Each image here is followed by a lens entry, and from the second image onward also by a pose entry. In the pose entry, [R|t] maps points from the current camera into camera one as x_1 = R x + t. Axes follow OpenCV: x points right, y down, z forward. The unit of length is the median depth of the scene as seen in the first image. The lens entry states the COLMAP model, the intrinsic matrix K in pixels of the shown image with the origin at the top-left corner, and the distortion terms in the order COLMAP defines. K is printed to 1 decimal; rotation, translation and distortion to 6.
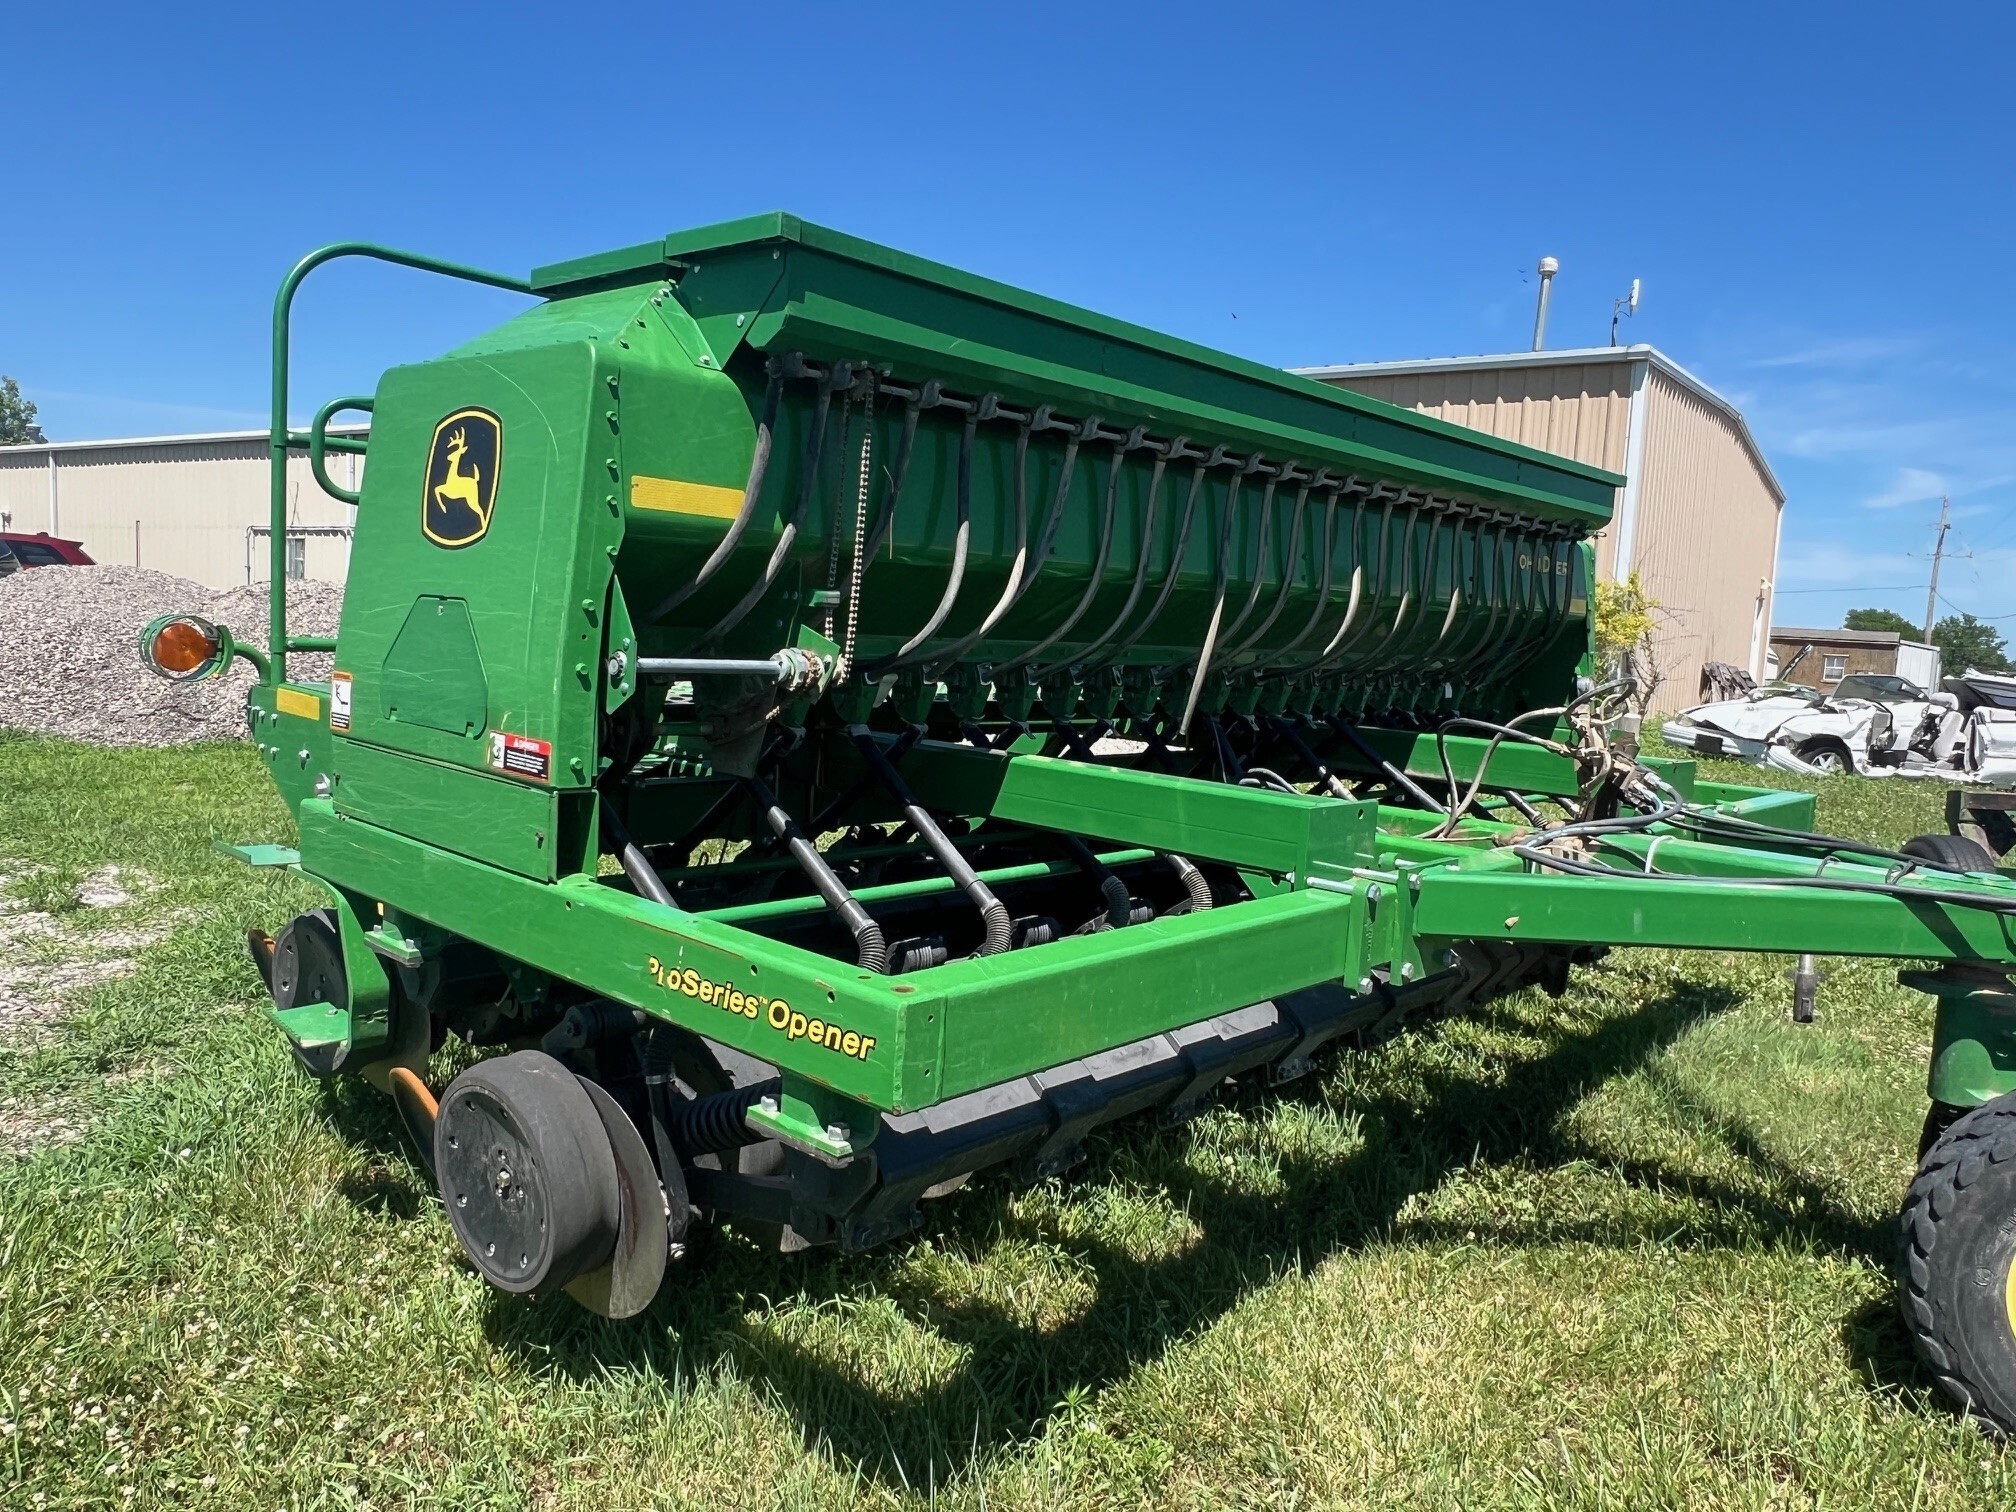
lens RADIAL K [[1422.9, 0, 1002.0], [0, 1422.9, 771.2], [0, 0, 1]] dist [-0.002489, 0.000102]
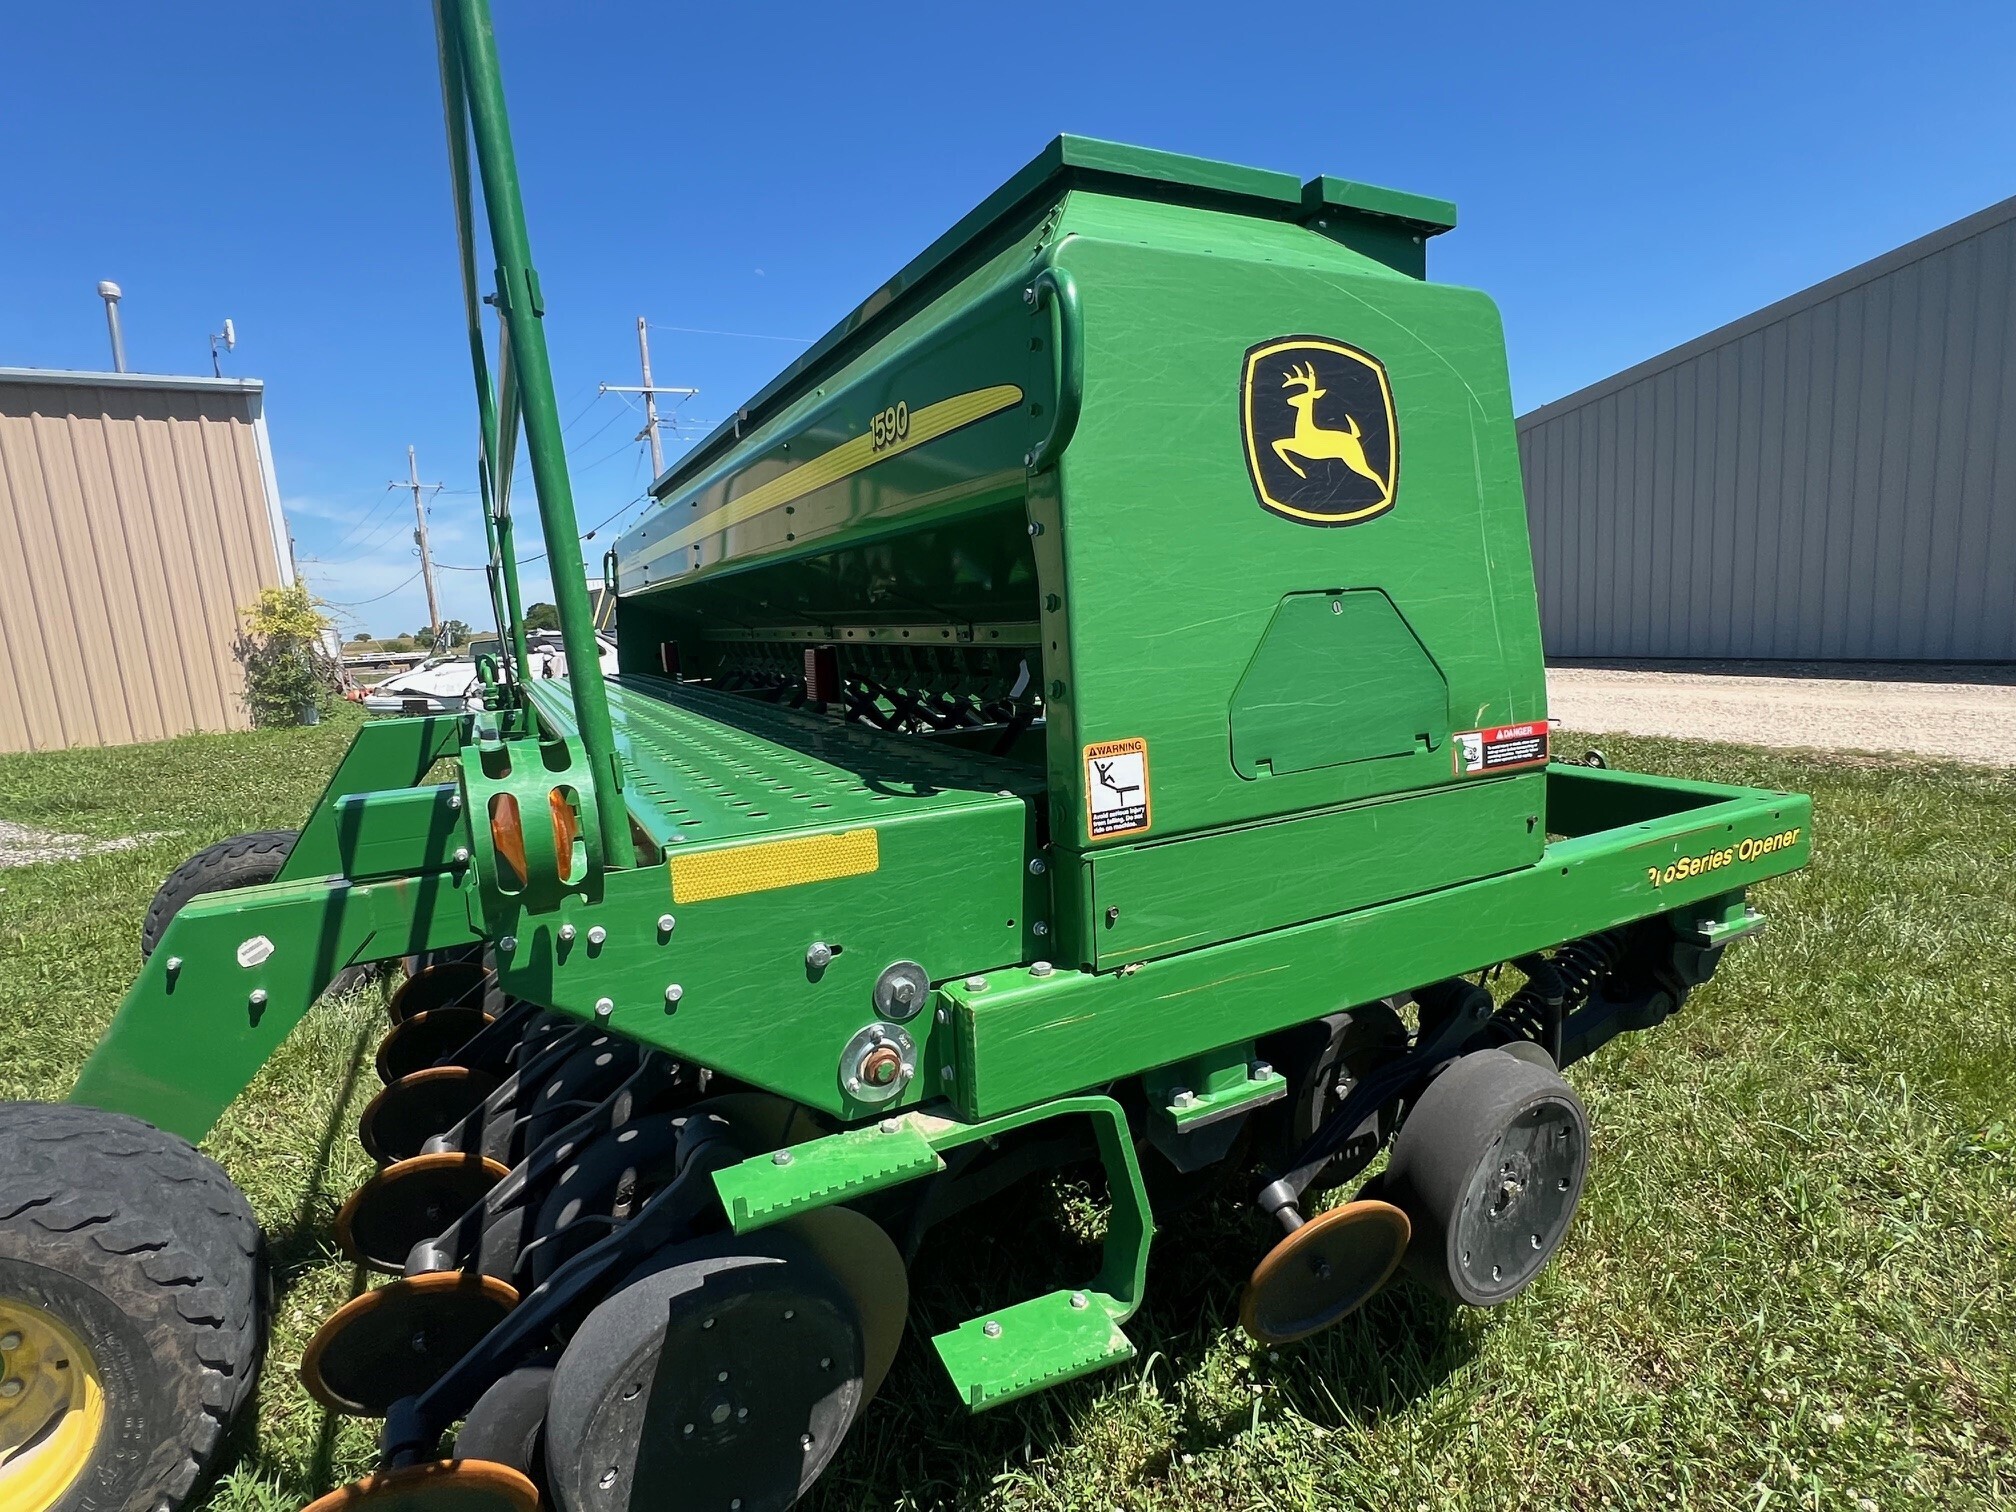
lens RADIAL K [[1018.3, 0, 1005.7], [0, 1018.3, 768.4], [0, 0, 1]] dist [-0.006586, 0.002563]
pose [[0.339300, -0.227637, 0.912720, -0.862400], [0.181497, 0.967889, 0.173926, -0.139856], [-0.923003, 0.106643, 0.369720, 0.865556]]
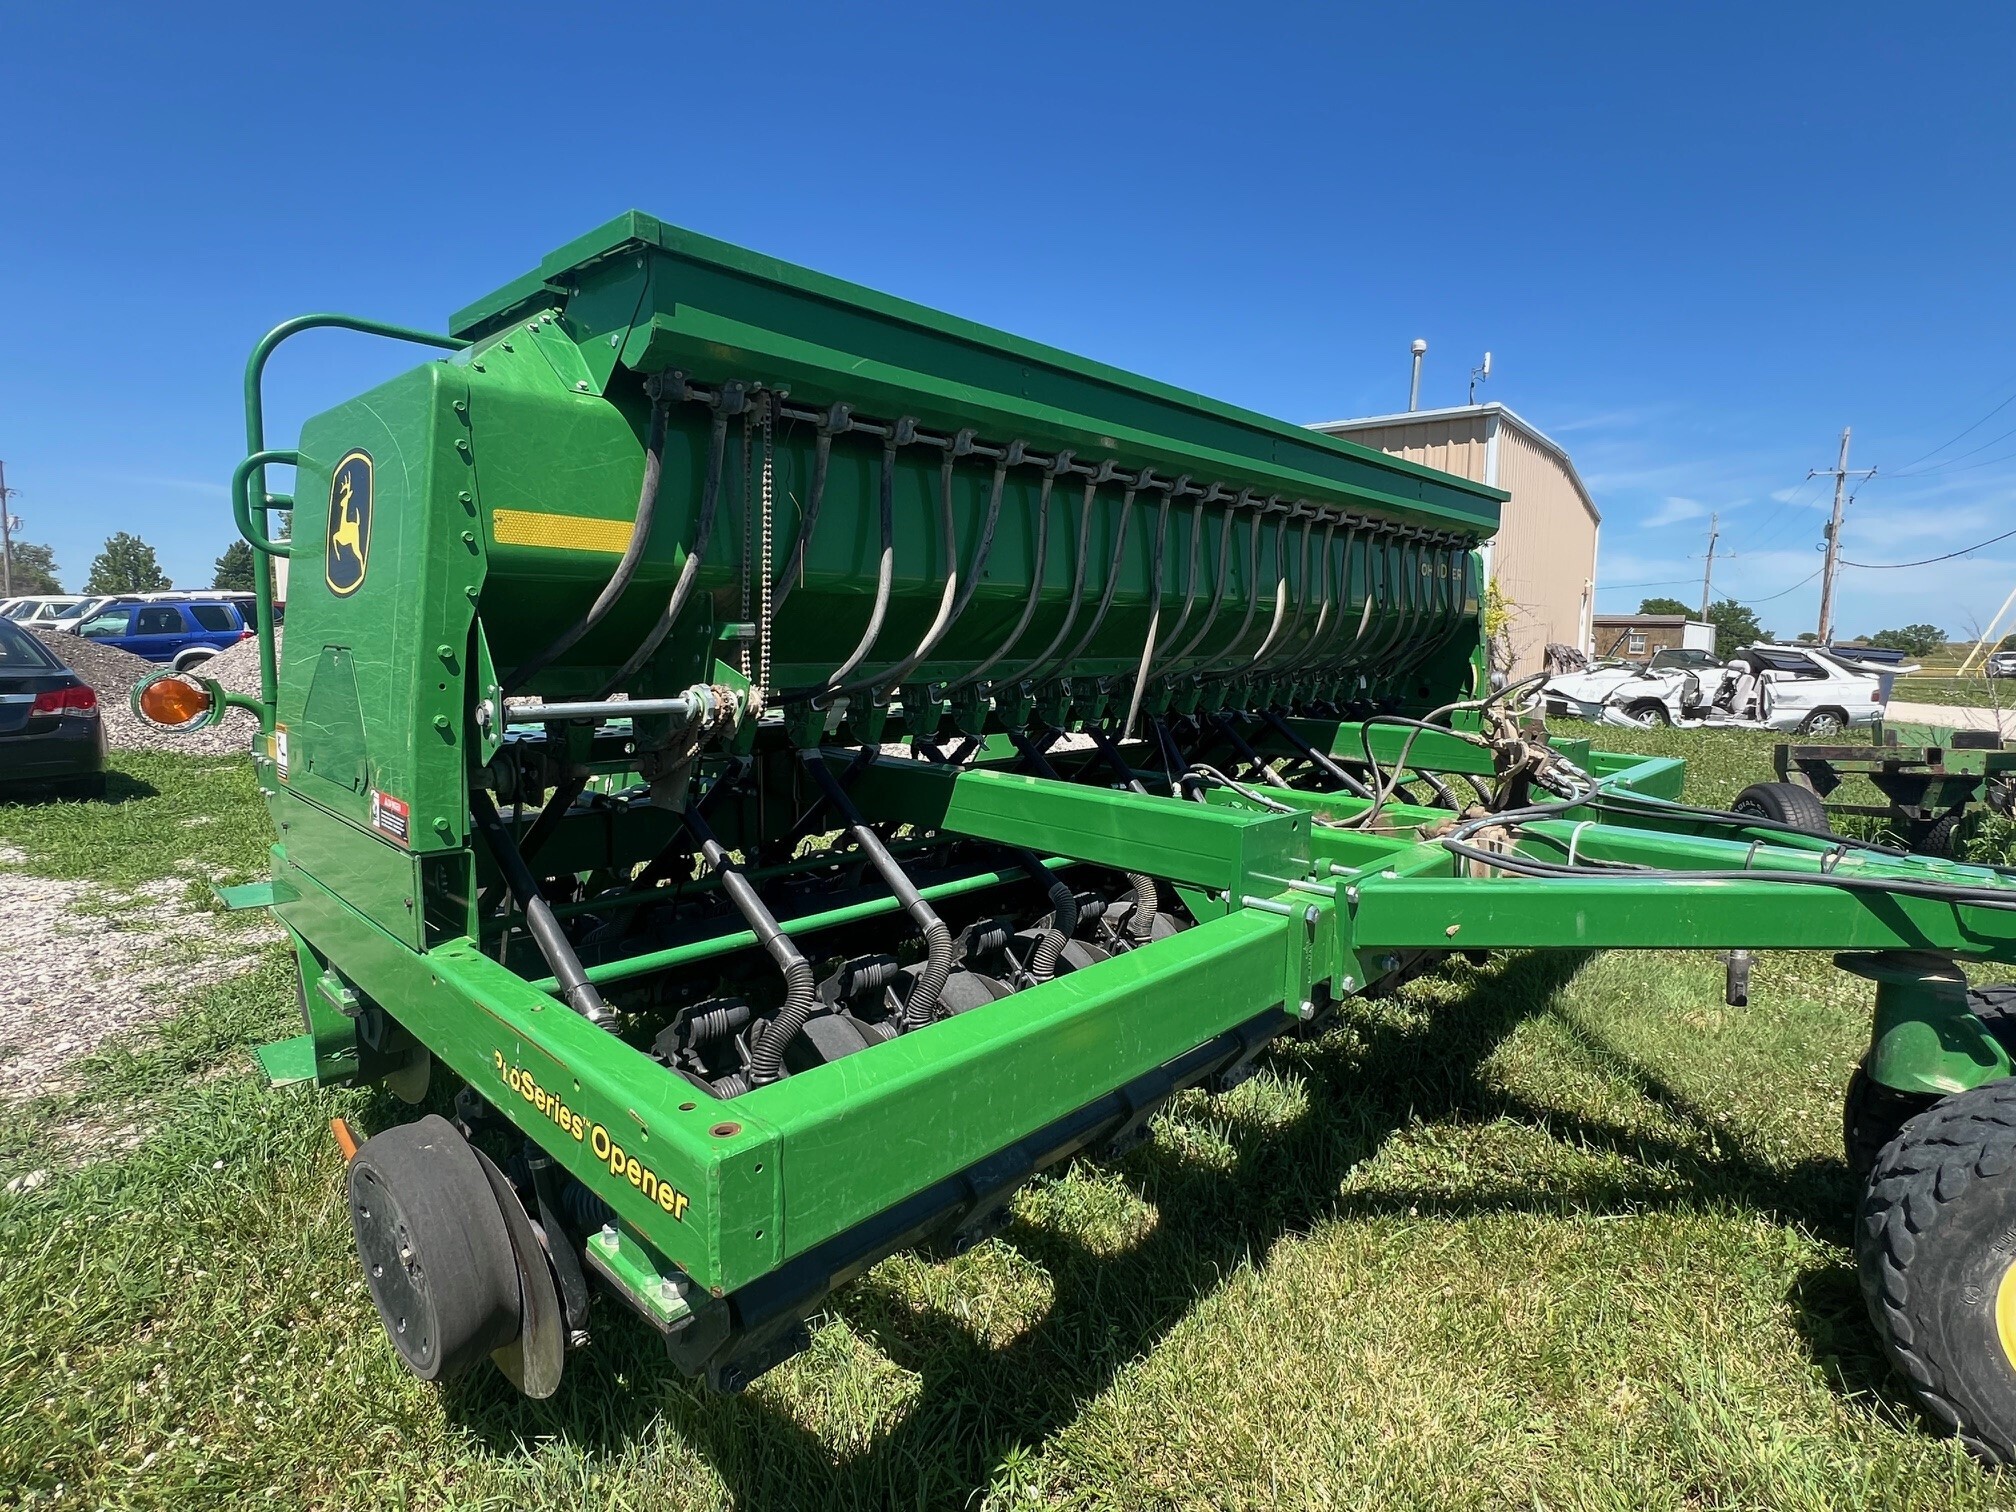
lens RADIAL K [[1018.3, 0, 1005.9], [0, 1018.3, 760.9], [0, 0, 1]] dist [-0.006586, 0.002563]
pose [[0.998924, -0.039726, -0.023929, 0.068149], [0.040159, 0.999033, 0.017873, -0.034762], [0.023195, -0.018815, 0.999554, 0.280473]]
